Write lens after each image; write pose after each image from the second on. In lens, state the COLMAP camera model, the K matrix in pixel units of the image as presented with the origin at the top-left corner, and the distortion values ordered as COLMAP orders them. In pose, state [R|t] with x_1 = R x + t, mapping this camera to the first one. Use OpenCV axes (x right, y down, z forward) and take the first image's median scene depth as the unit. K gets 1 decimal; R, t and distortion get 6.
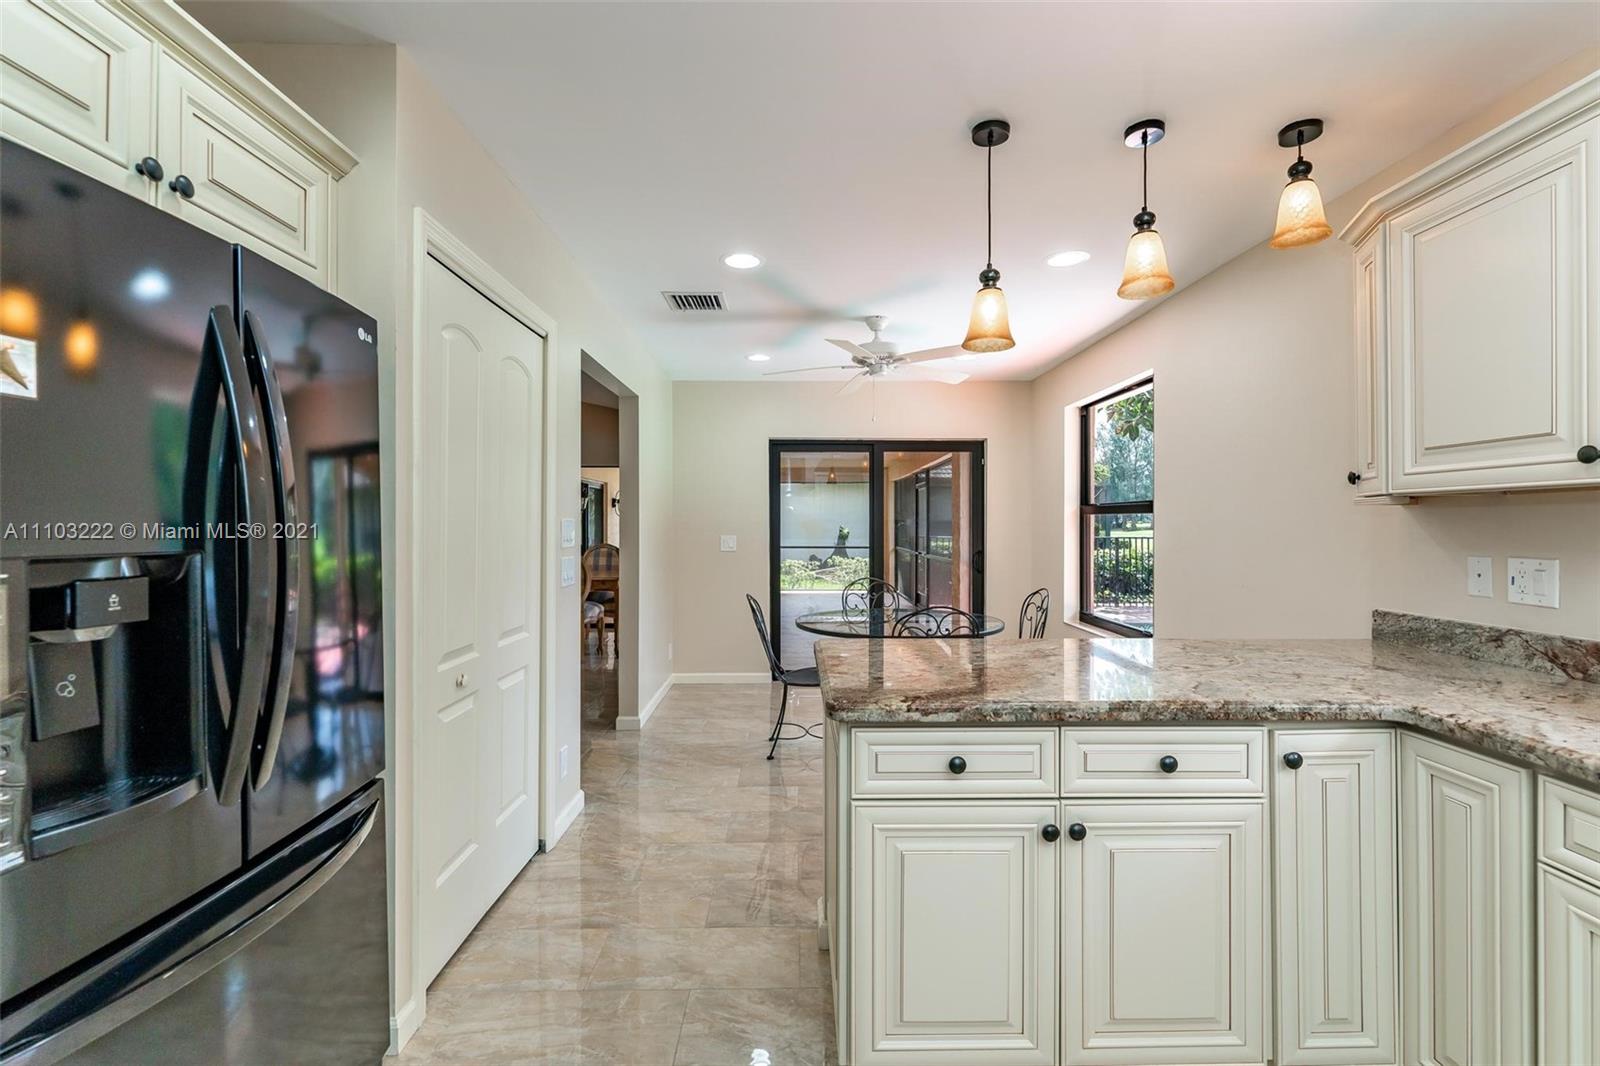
lens RADIAL K [[695.9, 0, 808.7], [0, 695.9, 526.2], [0, 0, 1]] dist [-0.001812, -0.000865]
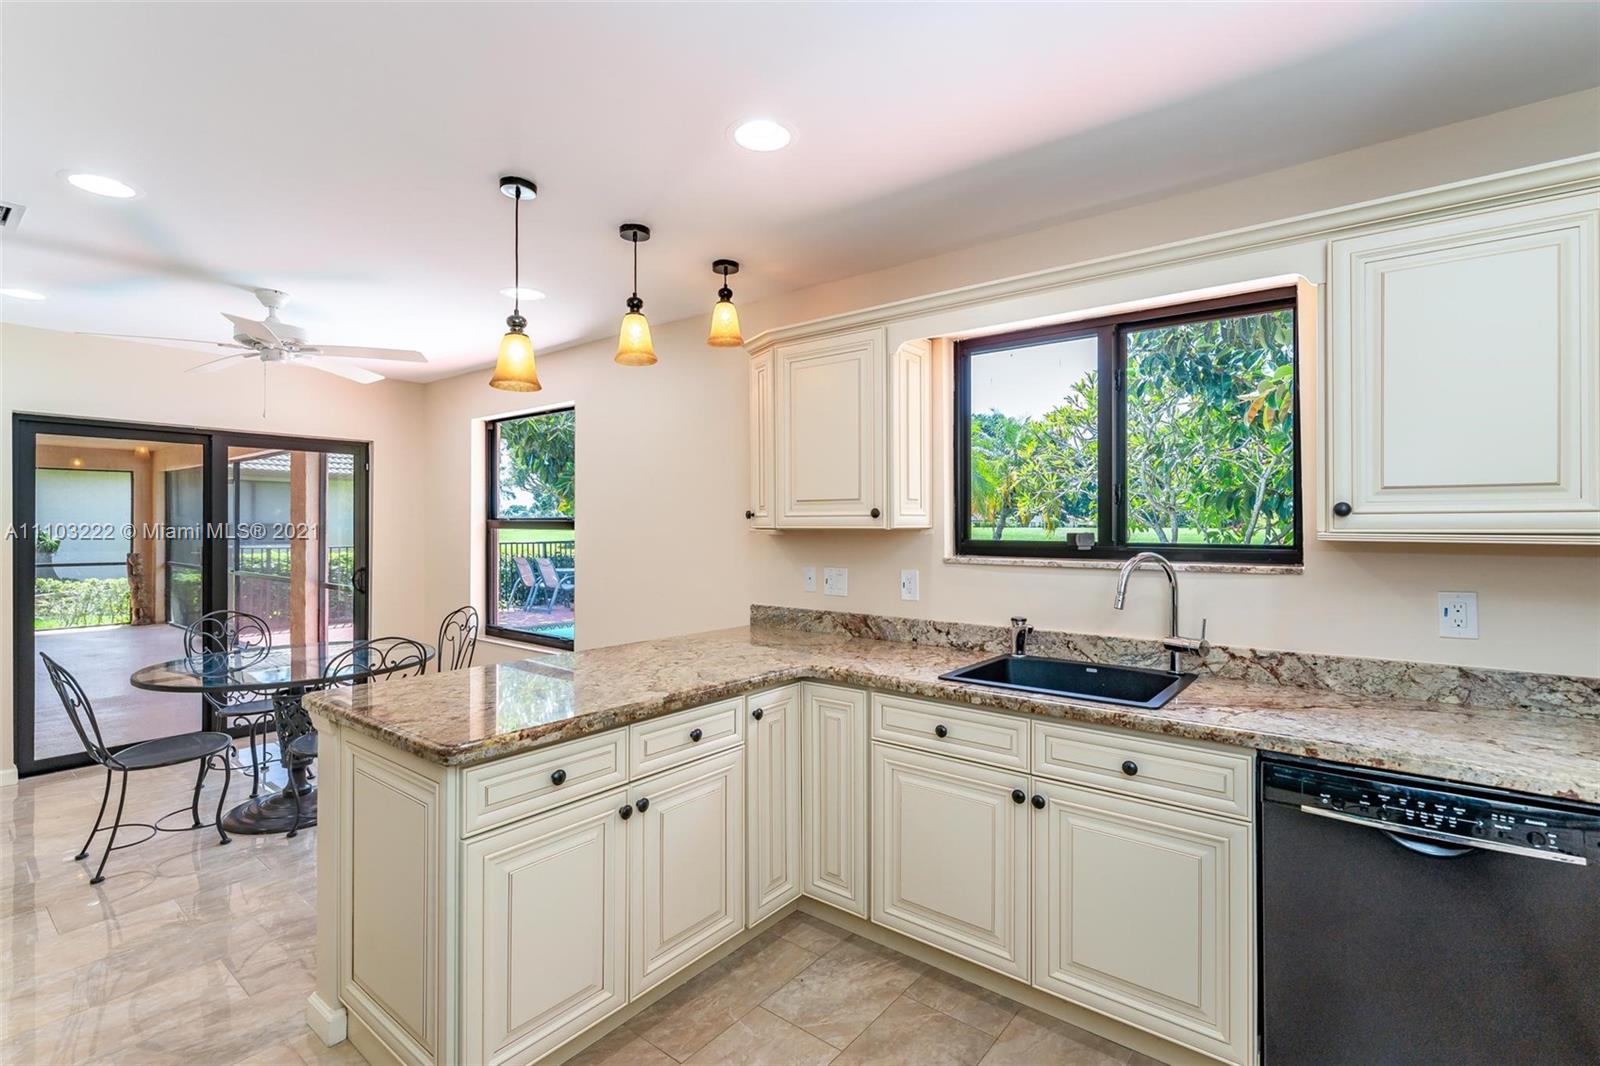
lens RADIAL K [[734.1, 0, 806.5], [0, 734.1, 522.9], [0, 0, 1]] dist [0.000233, -0.000536]
pose [[0.626067, 0.002934, 0.779763, -0.337260], [-0.000280, 0.999994, -0.003538, -0.048550], [-0.779769, 0.001996, 0.626064, -0.047071]]
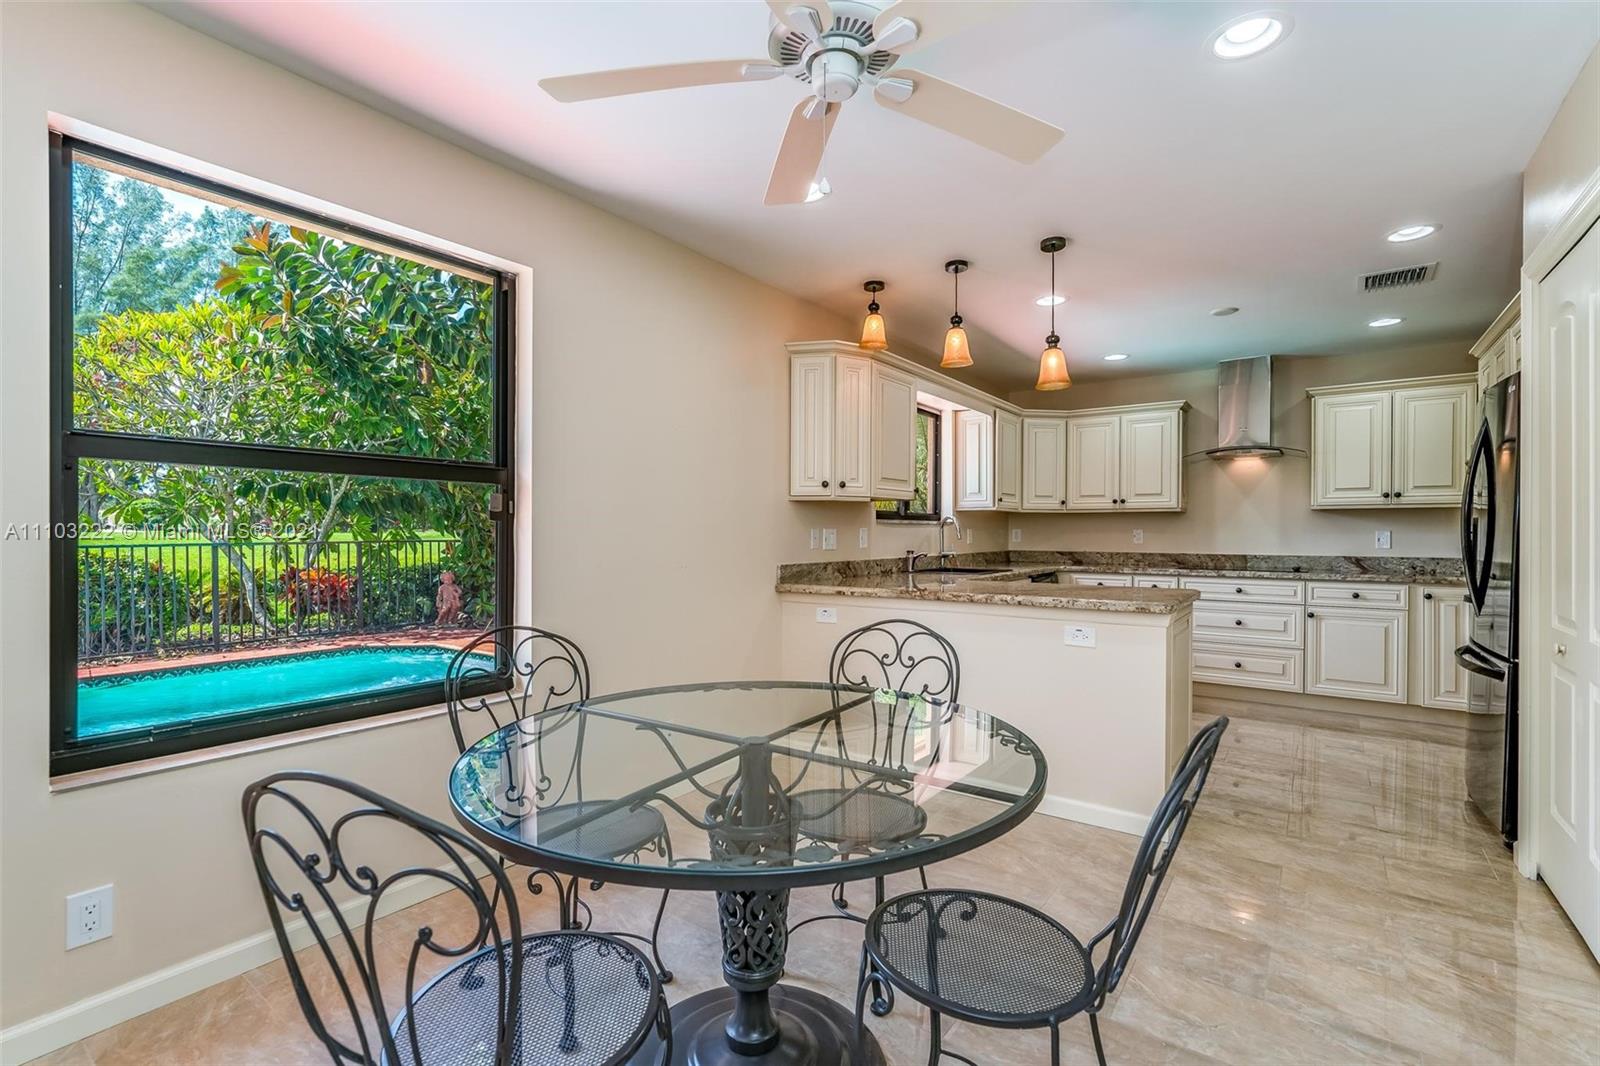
lens RADIAL K [[735.4, 0, 801.8], [0, 735.4, 536.4], [0, 0, 1]] dist [-0.001476, -0.000591]
pose [[-0.802192, 0.001633, 0.597064, -0.256699], [0.005089, 0.999979, 0.004103, 0.053614], [-0.597044, 0.006330, -0.802183, 2.603235]]
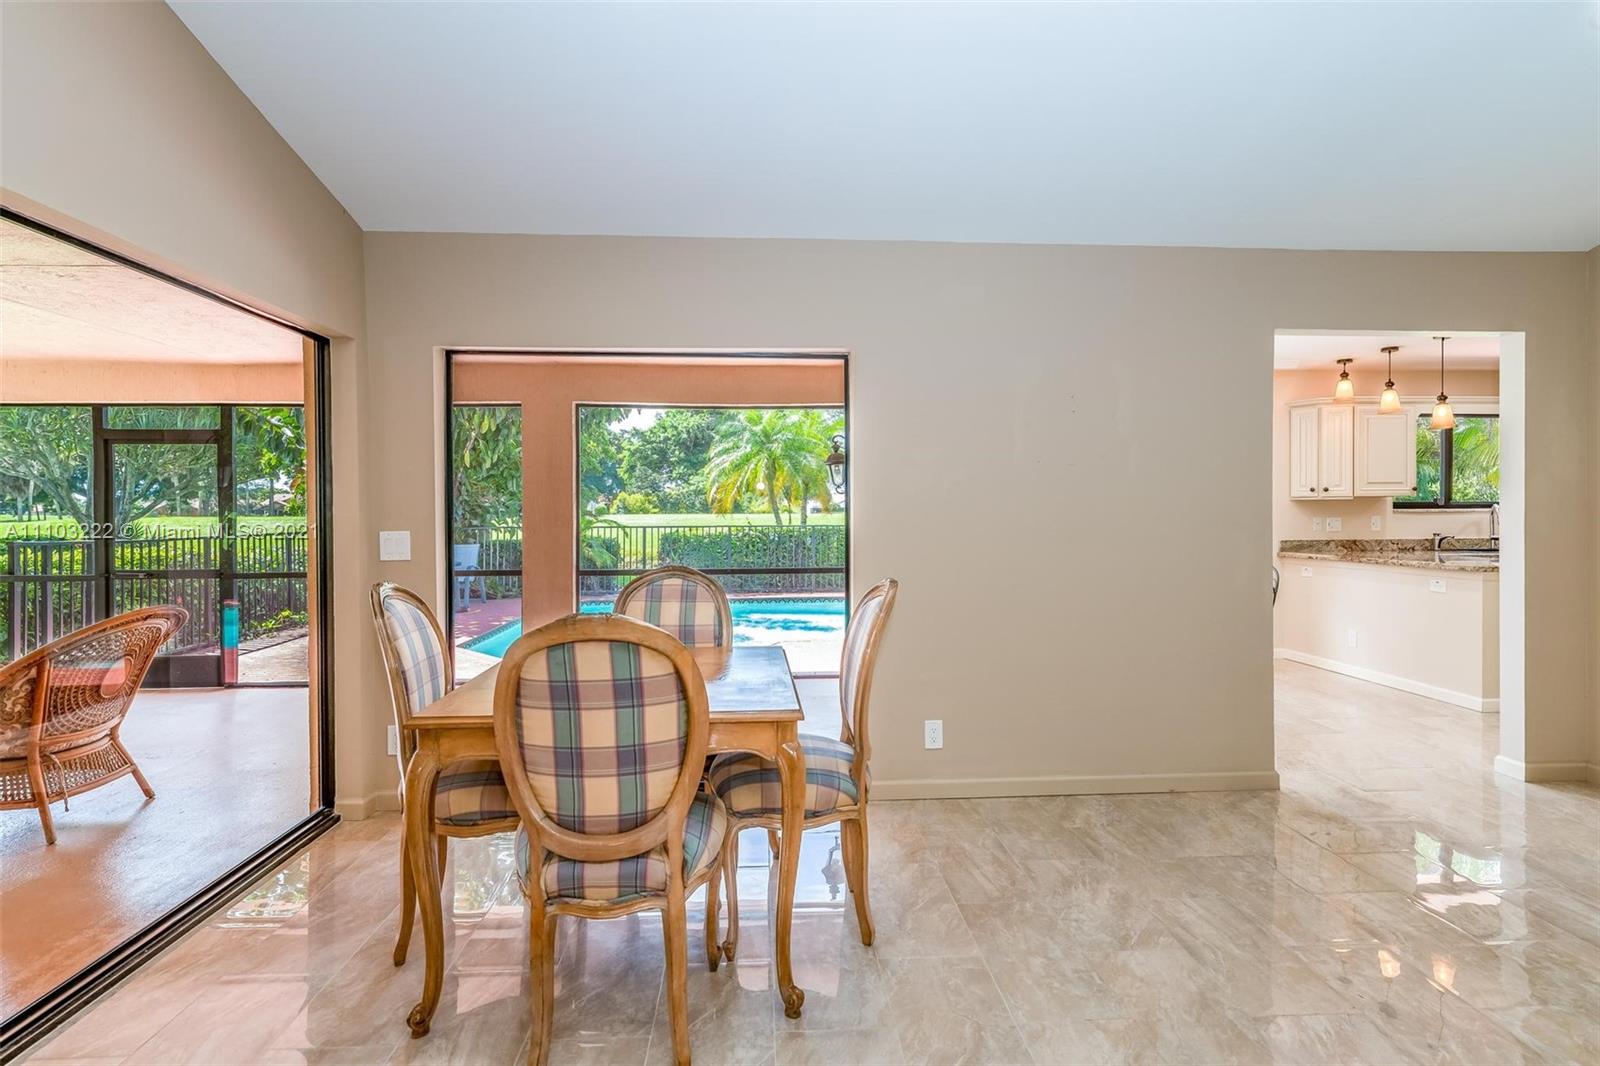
lens RADIAL K [[735.4, 0, 786.9], [0, 735.4, 508.8], [0, 0, 1]] dist [-0.001476, -0.000591]
pose [[-0.035443, 0.008579, 0.999335, -2.069734], [0.009711, 0.999919, -0.008239, 0.009235], [-0.999325, 0.009412, -0.035524, 3.281523]]
